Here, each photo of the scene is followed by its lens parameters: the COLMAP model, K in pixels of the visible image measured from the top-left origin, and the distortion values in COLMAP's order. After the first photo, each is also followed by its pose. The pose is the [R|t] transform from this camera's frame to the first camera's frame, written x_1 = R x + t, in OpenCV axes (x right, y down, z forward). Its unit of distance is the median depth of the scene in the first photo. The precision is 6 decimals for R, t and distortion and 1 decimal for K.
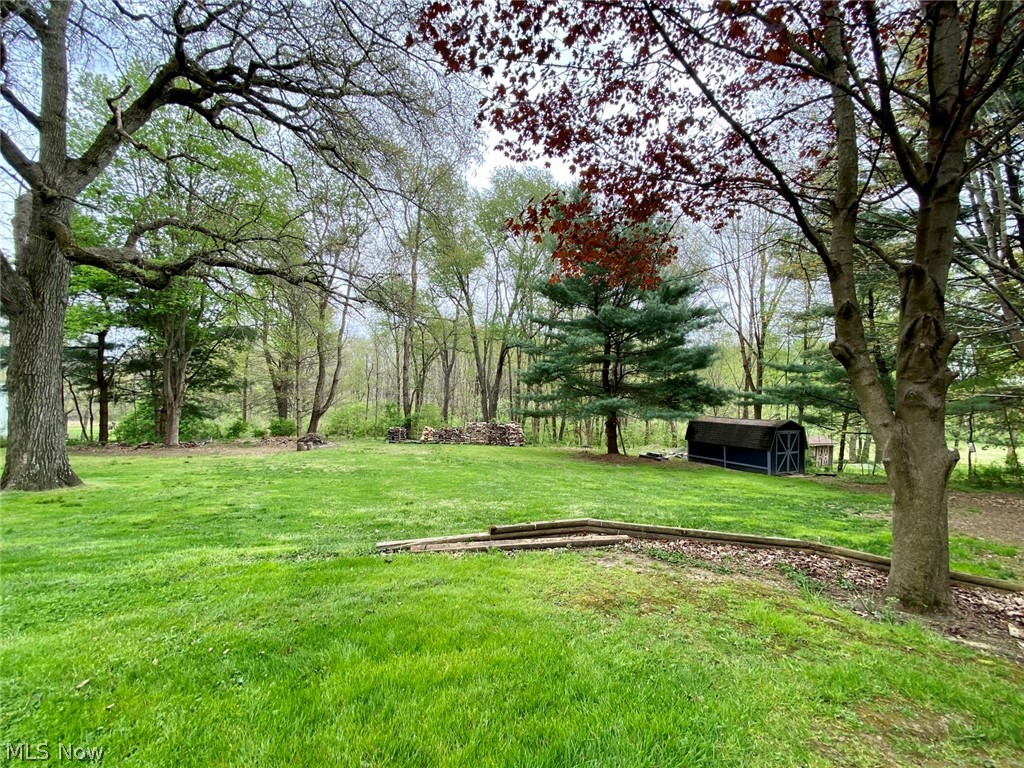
lens RADIAL K [[420.1, 0, 506.8], [0, 420.1, 384.8], [0, 0, 1]] dist [-0.001628, -0.010716]
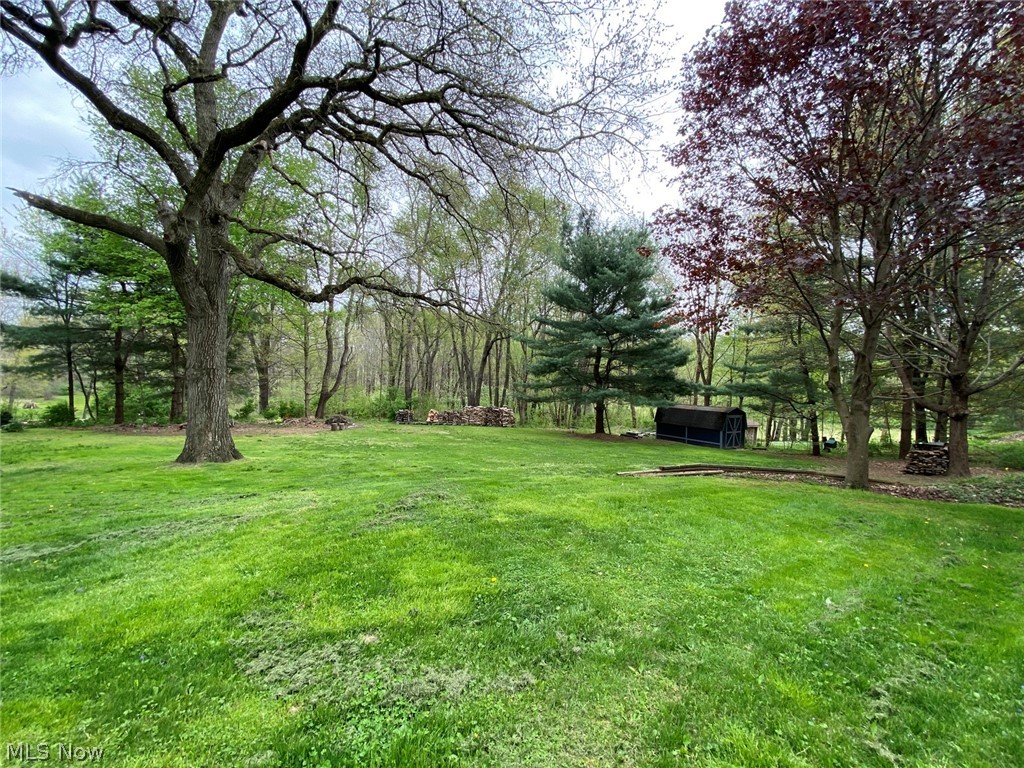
lens RADIAL K [[420.1, 0, 507.8], [0, 420.1, 383.0], [0, 0, 1]] dist [-0.001628, -0.010716]
pose [[0.987740, 0.017640, 0.155111, -0.206545], [-0.023809, 0.998994, 0.038006, -0.021715], [-0.154284, -0.041233, 0.987166, -0.157646]]
